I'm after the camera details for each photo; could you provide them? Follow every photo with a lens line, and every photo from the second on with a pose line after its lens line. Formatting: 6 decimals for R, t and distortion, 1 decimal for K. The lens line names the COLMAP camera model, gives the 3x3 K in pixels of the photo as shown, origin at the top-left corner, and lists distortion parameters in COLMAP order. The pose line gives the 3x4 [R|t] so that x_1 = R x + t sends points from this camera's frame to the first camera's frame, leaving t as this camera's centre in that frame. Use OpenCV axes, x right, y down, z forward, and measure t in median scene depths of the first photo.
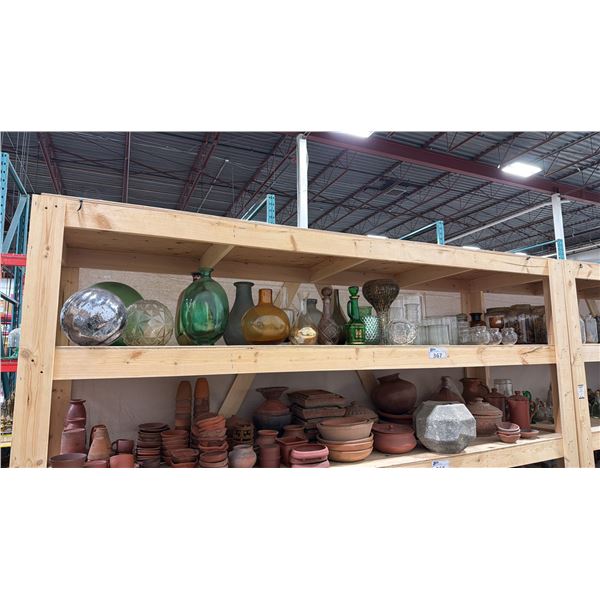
lens RADIAL K [[397.8, 0, 298.9], [0, 397.8, 301.3], [0, 0, 1]] dist [0.055907, -0.060997]
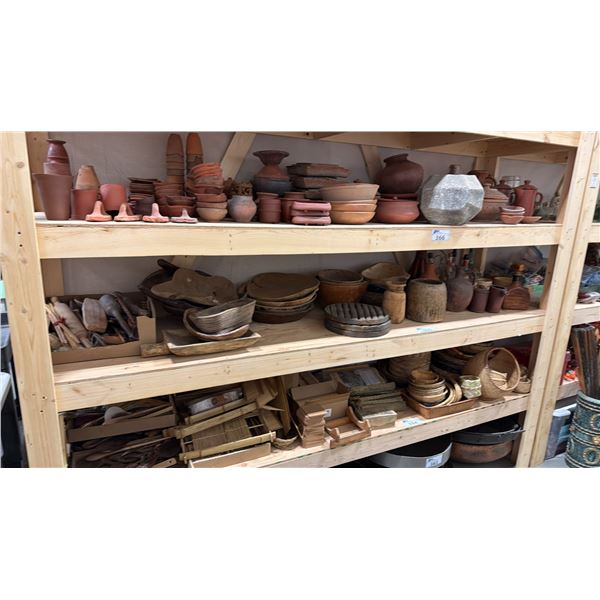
lens RADIAL K [[397.8, 0, 297.2], [0, 397.8, 302.6], [0, 0, 1]] dist [0.055907, -0.060997]
pose [[0.998741, 0.038557, 0.032103, -0.025106], [-0.047650, 0.929260, 0.366340, 0.206018], [-0.015707, -0.367409, 0.929927, 0.021364]]
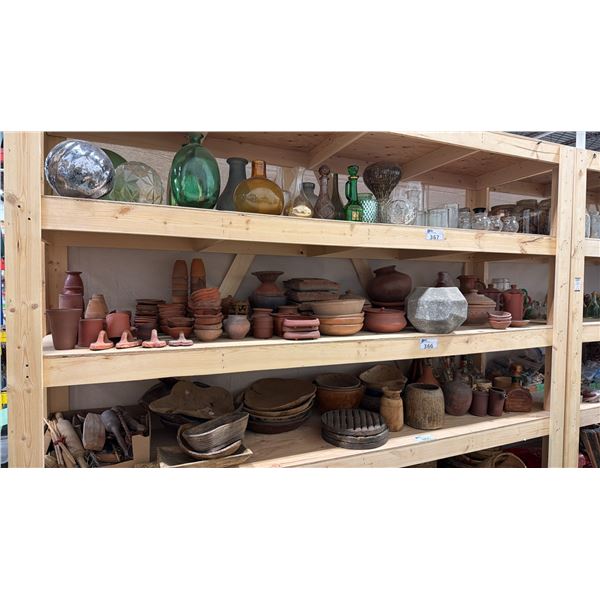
lens RADIAL K [[397.8, 0, 299.7], [0, 397.8, 302.9], [0, 0, 1]] dist [0.055907, -0.060997]
pose [[0.999770, 0.017810, -0.011974, 0.028783], [-0.015574, 0.985983, 0.166120, 0.132811], [0.014765, -0.165895, 0.986033, -0.003278]]
